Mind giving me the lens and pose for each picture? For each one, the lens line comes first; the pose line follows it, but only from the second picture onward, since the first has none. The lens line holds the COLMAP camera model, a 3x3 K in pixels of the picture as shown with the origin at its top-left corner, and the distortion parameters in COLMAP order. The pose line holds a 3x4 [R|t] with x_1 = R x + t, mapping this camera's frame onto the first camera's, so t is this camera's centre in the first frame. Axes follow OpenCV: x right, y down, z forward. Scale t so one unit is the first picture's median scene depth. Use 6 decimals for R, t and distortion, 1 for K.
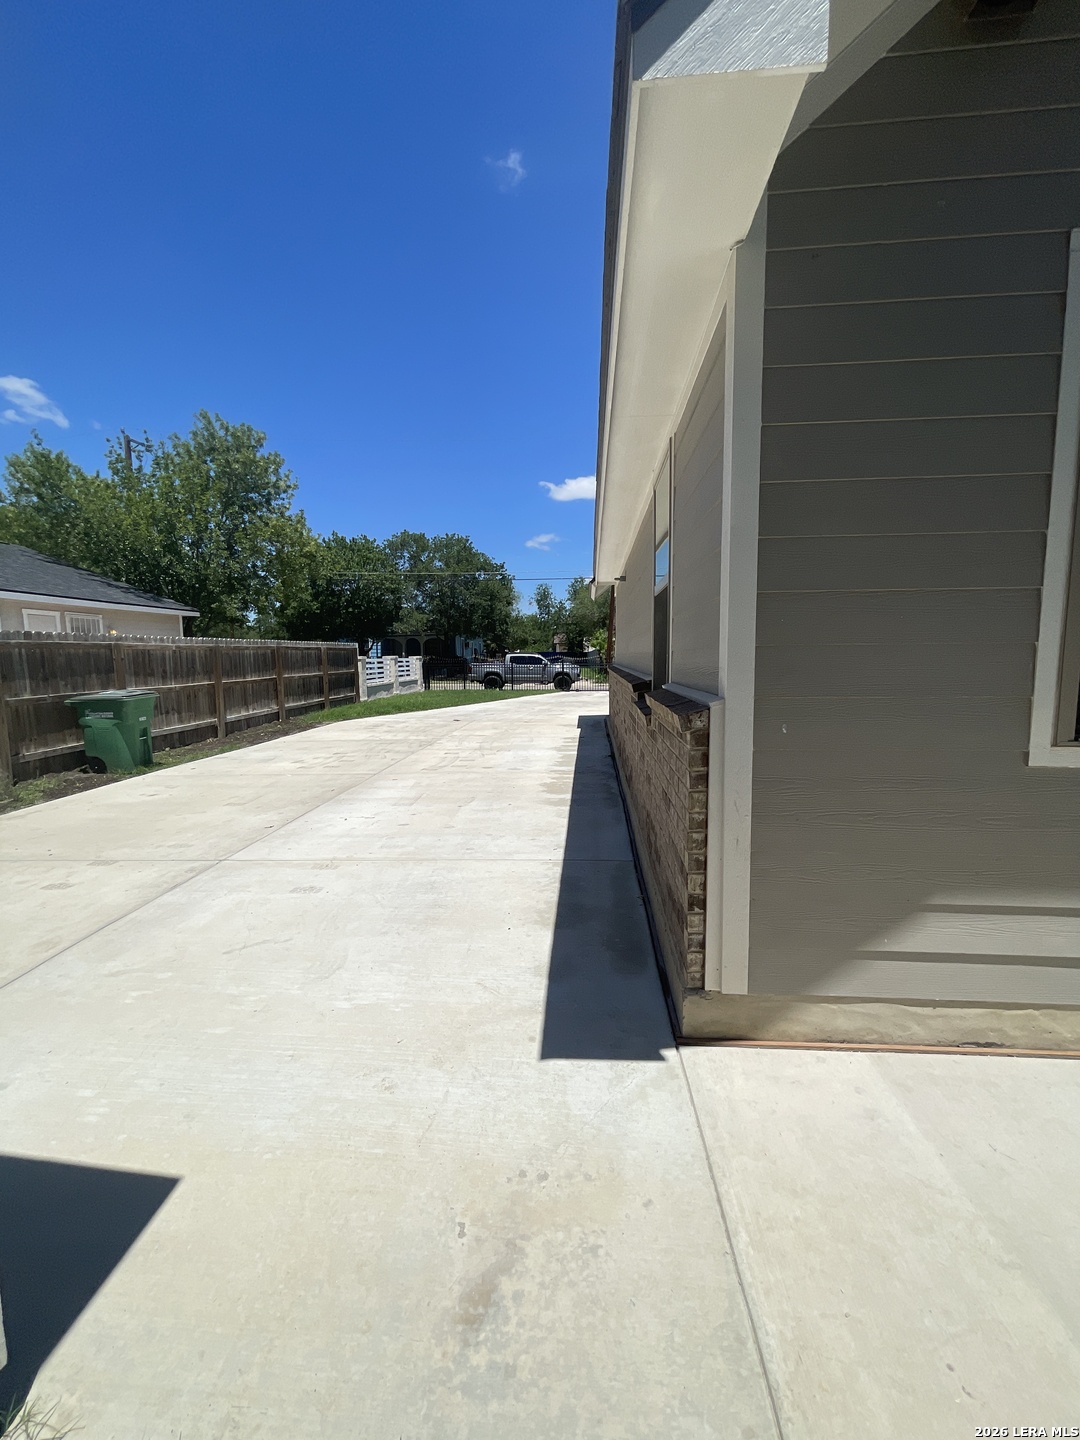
lens RADIAL K [[588.3, 0, 539.8], [0, 588.3, 719.1], [0, 0, 1]] dist [-0.005747, 0.000065]
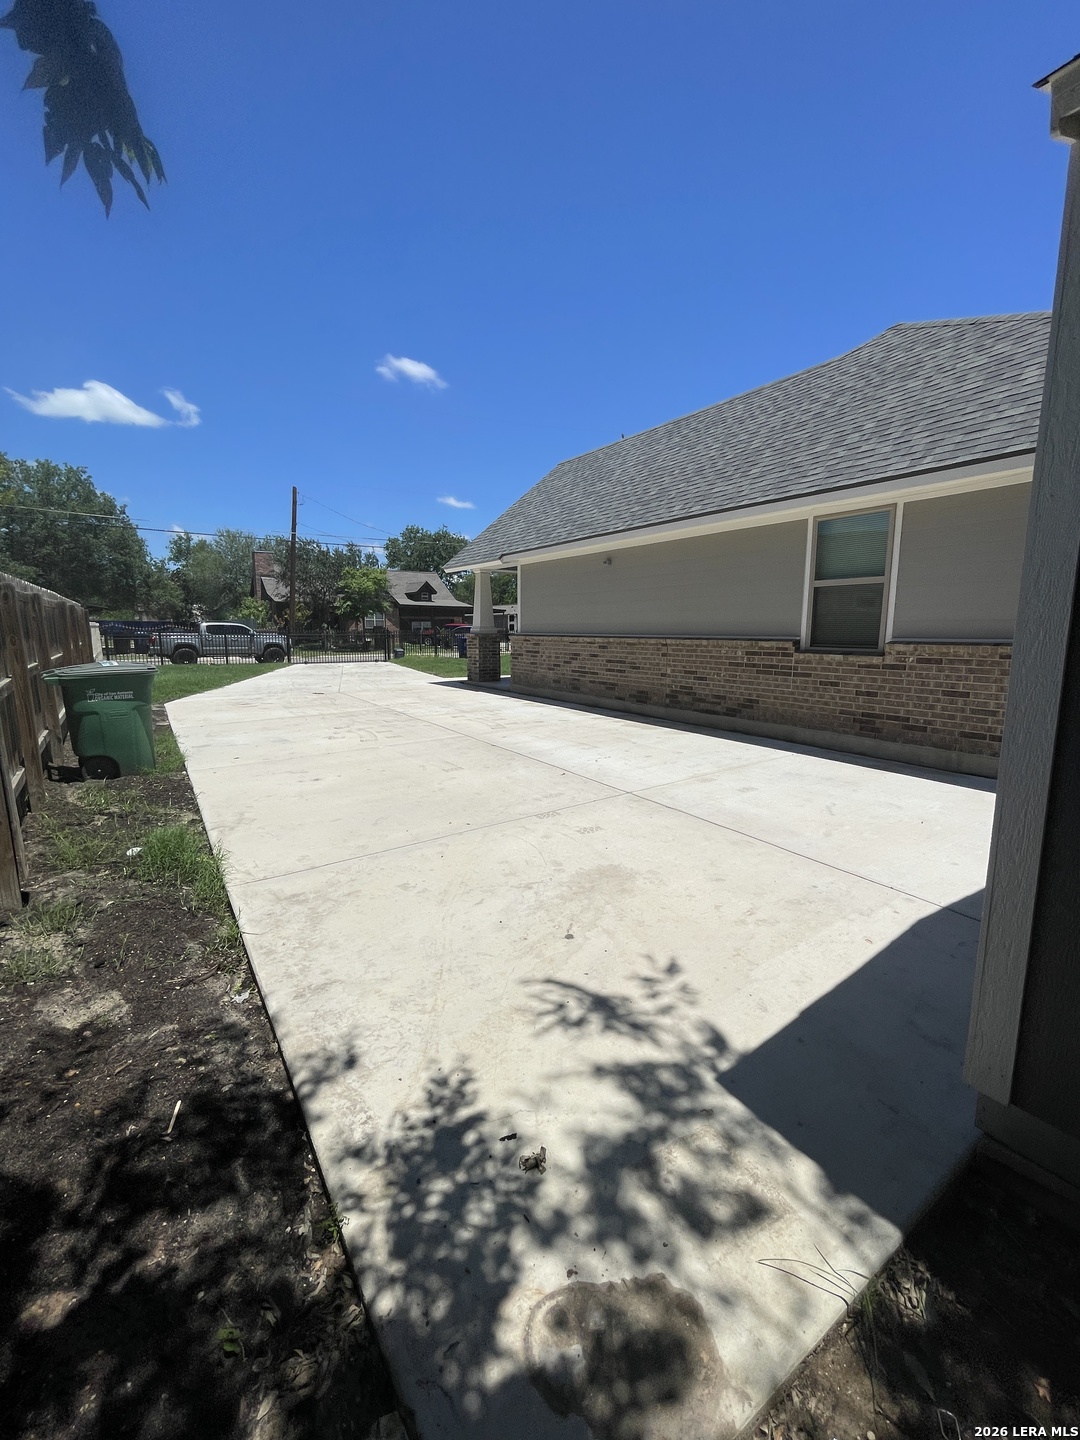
lens RADIAL K [[588.3, 0, 541.0], [0, 588.3, 721.2], [0, 0, 1]] dist [-0.005747, 0.000065]
pose [[0.780194, -0.086905, 0.619472, -1.331332], [0.056755, 0.996052, 0.068255, 0.008166], [-0.622958, -0.018094, 0.782046, 0.189053]]
